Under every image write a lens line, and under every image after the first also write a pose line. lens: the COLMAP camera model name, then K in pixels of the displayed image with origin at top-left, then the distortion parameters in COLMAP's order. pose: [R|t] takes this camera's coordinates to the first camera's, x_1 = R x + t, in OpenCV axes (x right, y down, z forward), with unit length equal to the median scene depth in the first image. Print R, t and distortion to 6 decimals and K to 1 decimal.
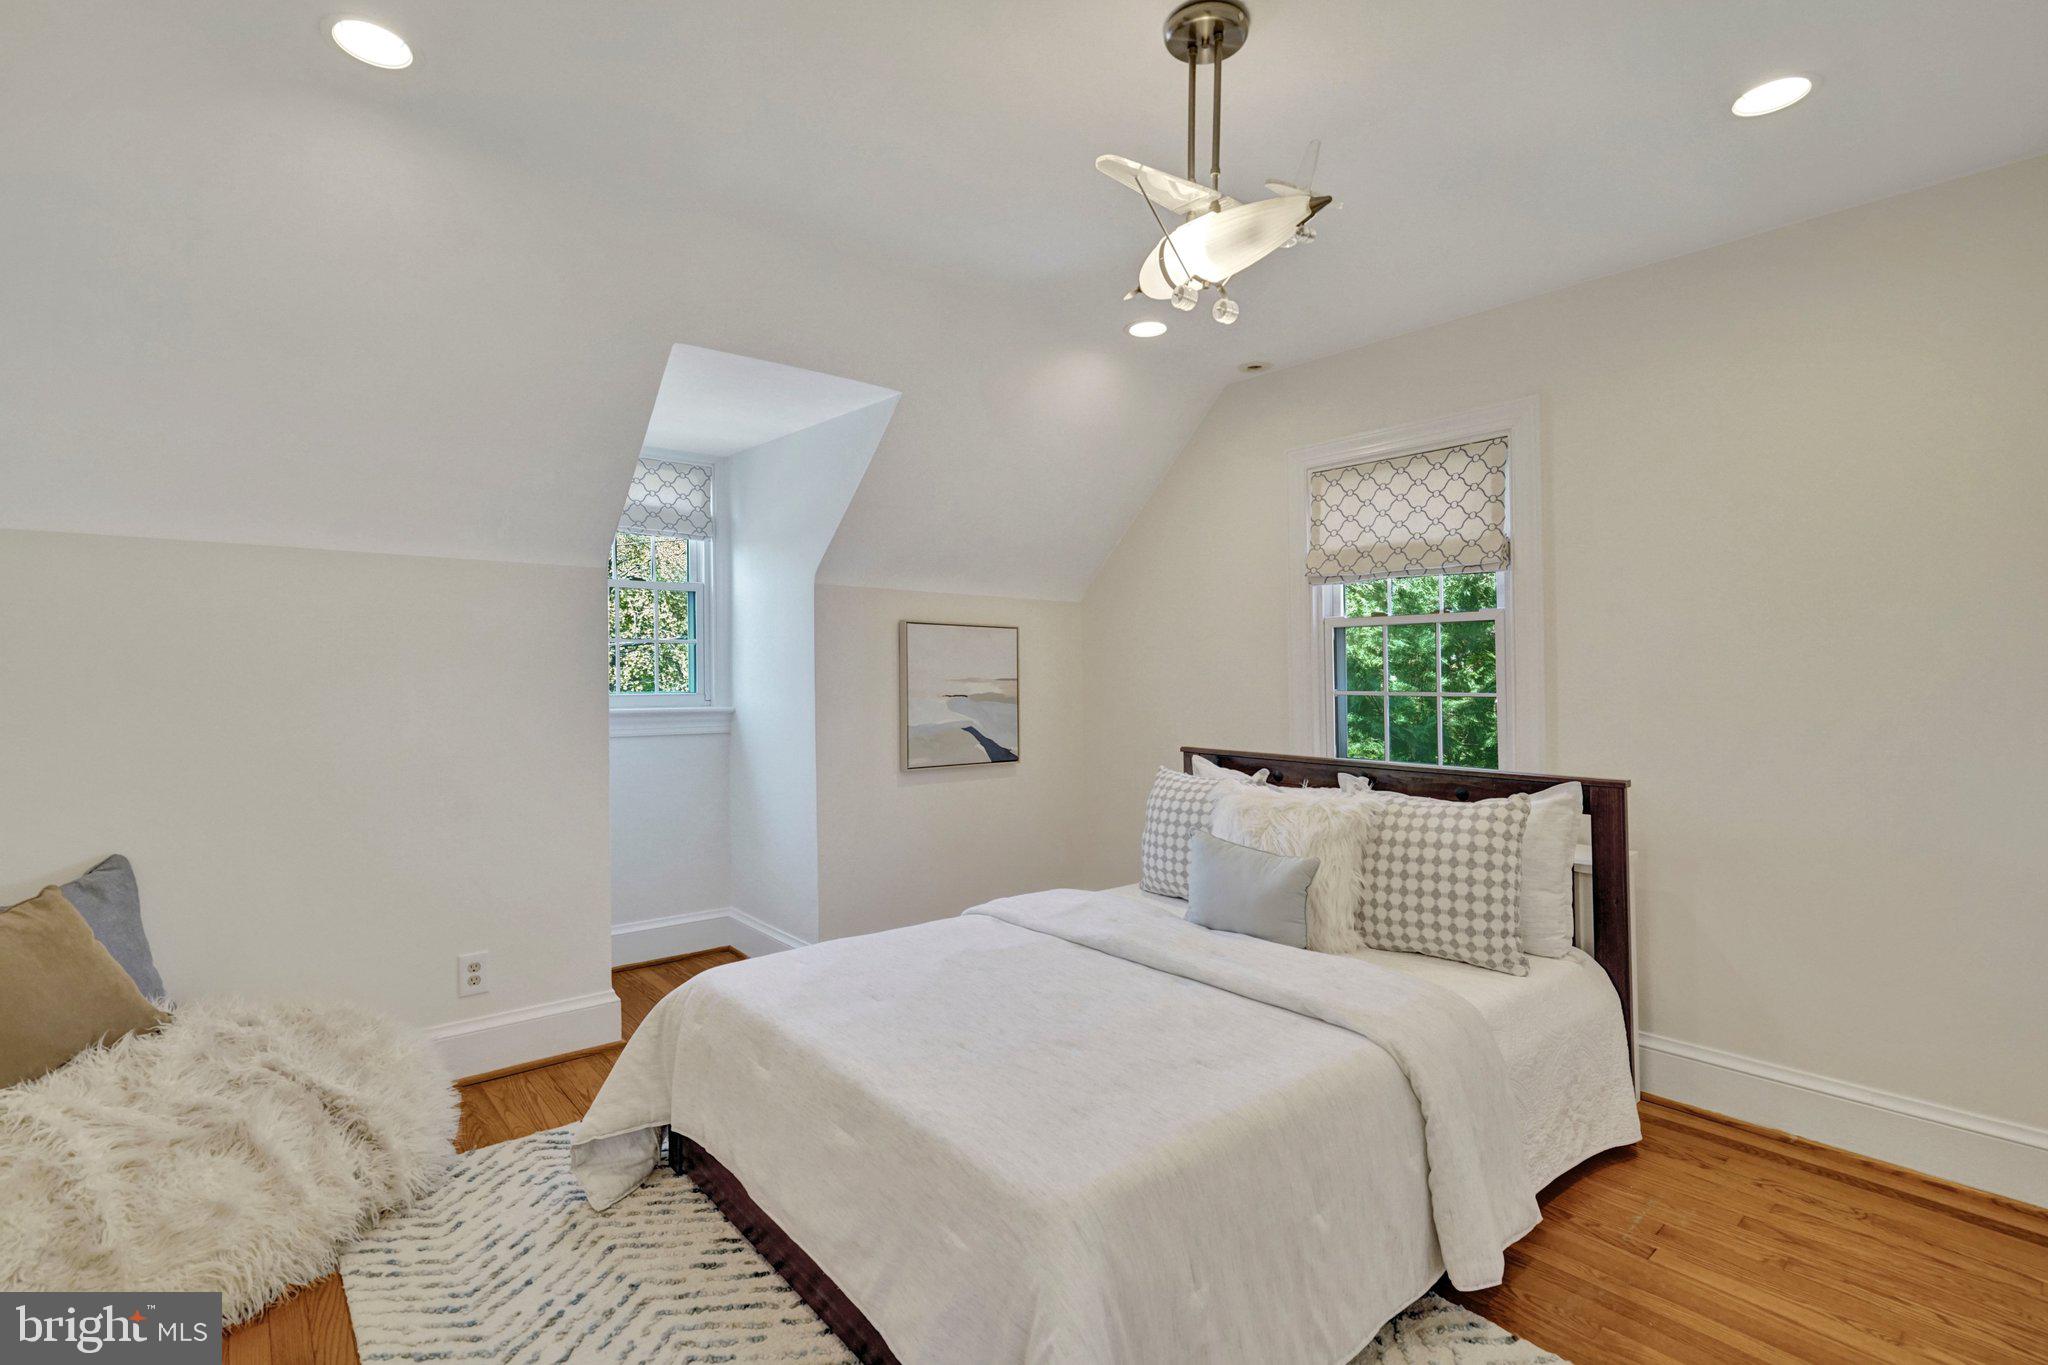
lens RADIAL K [[939.3, 0, 1021.4], [0, 939.3, 676.7], [0, 0, 1]] dist [-0.012073, 0.000062]
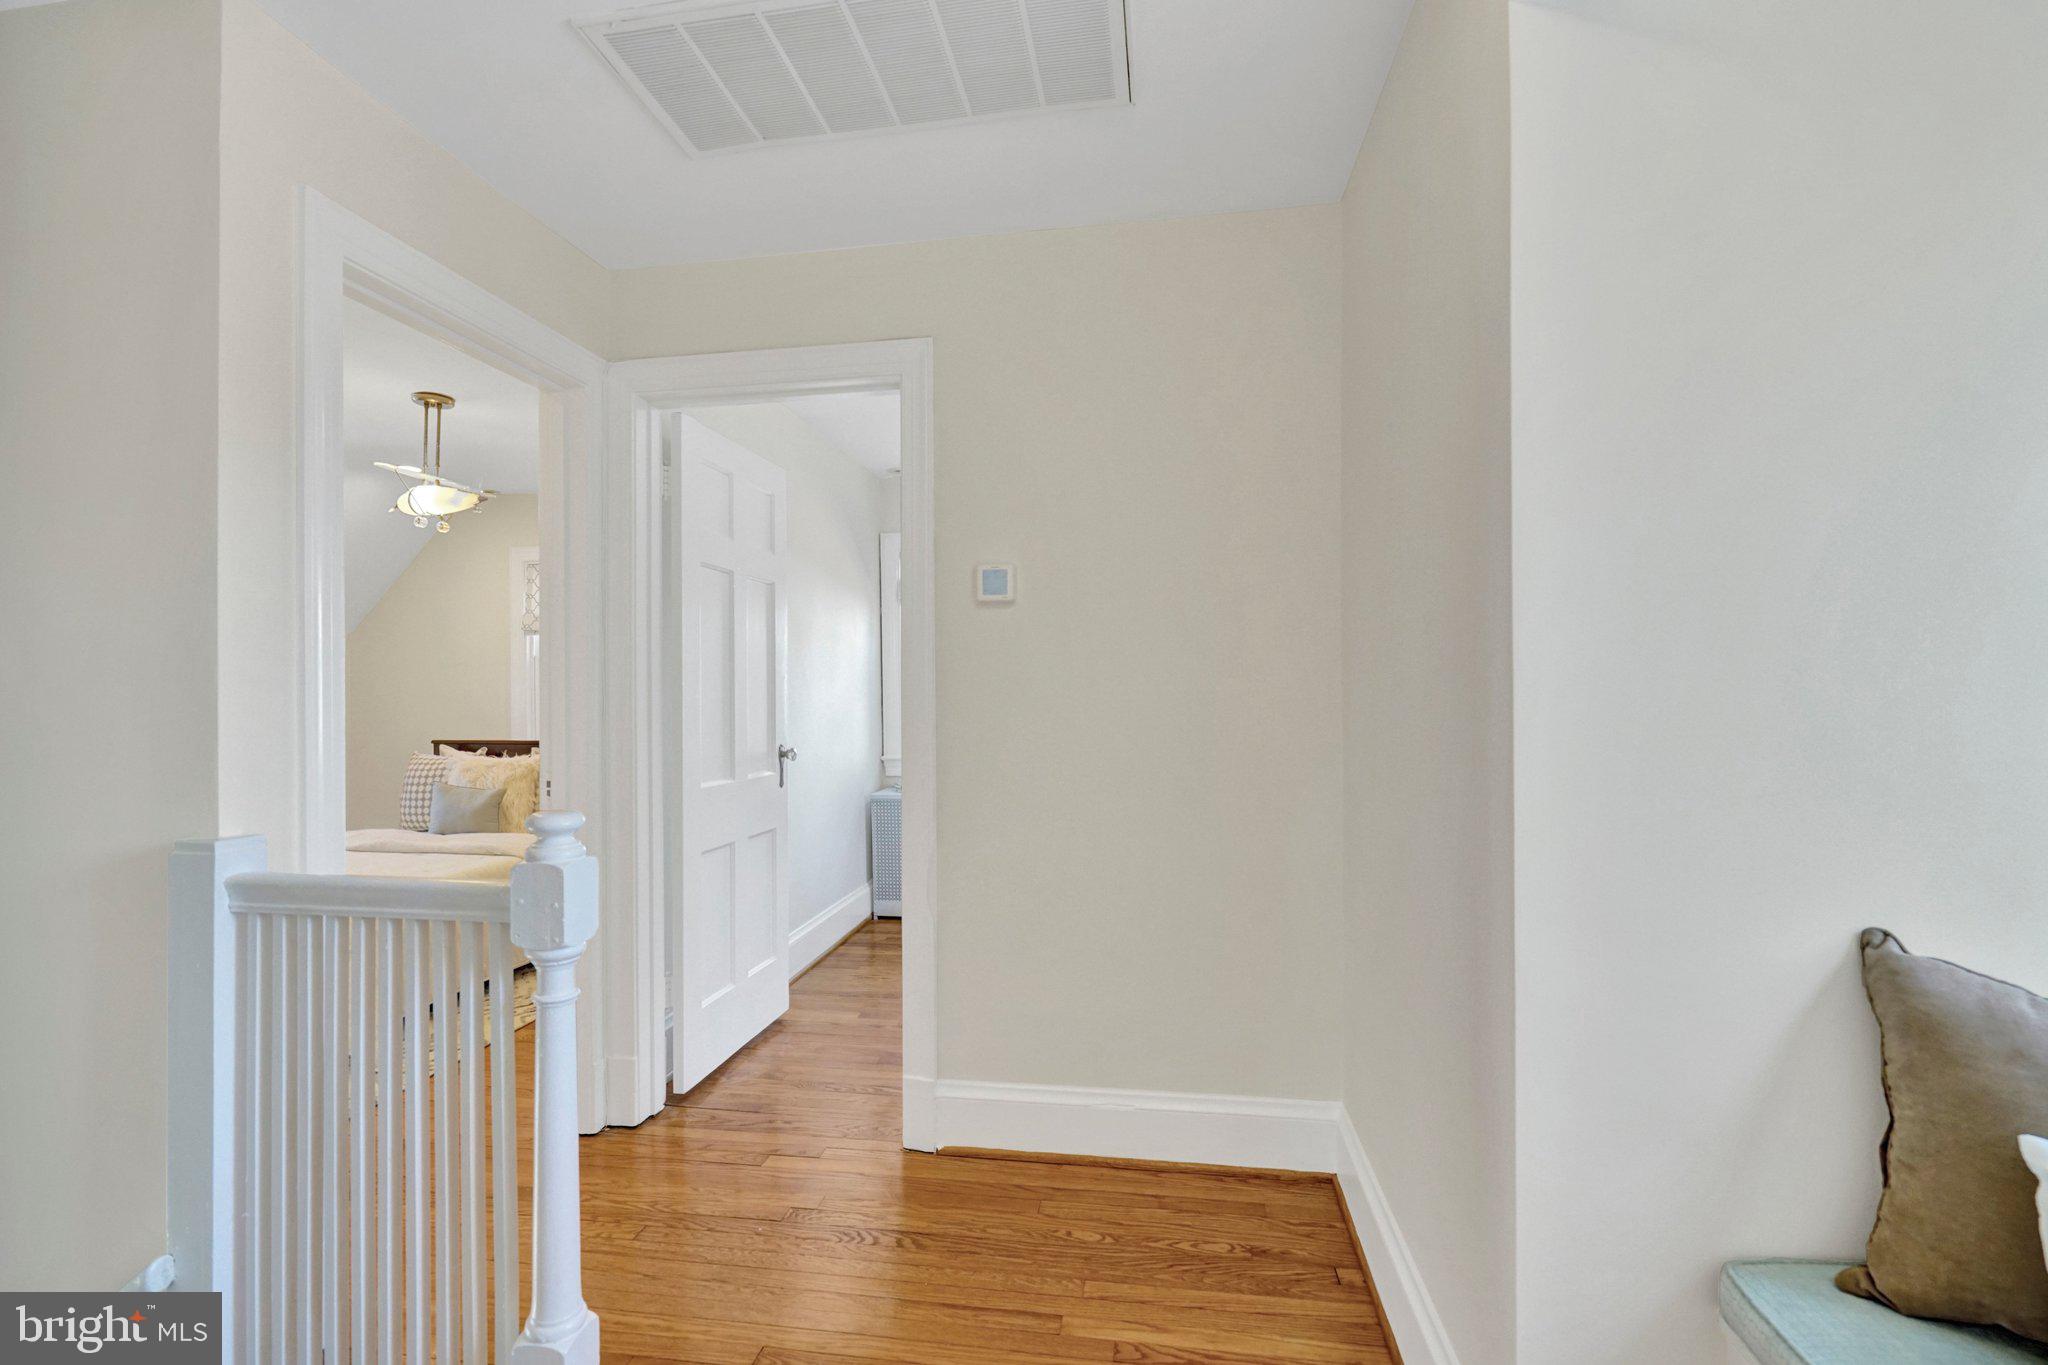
lens RADIAL K [[939.3, 0, 1018.5], [0, 939.3, 679.5], [0, 0, 1]] dist [-0.012073, 0.000062]
pose [[0.761312, 0.002179, 0.648382, -0.115073], [0.003198, 0.999970, -0.007116, -0.010243], [-0.648378, 0.007491, 0.761282, -1.018787]]
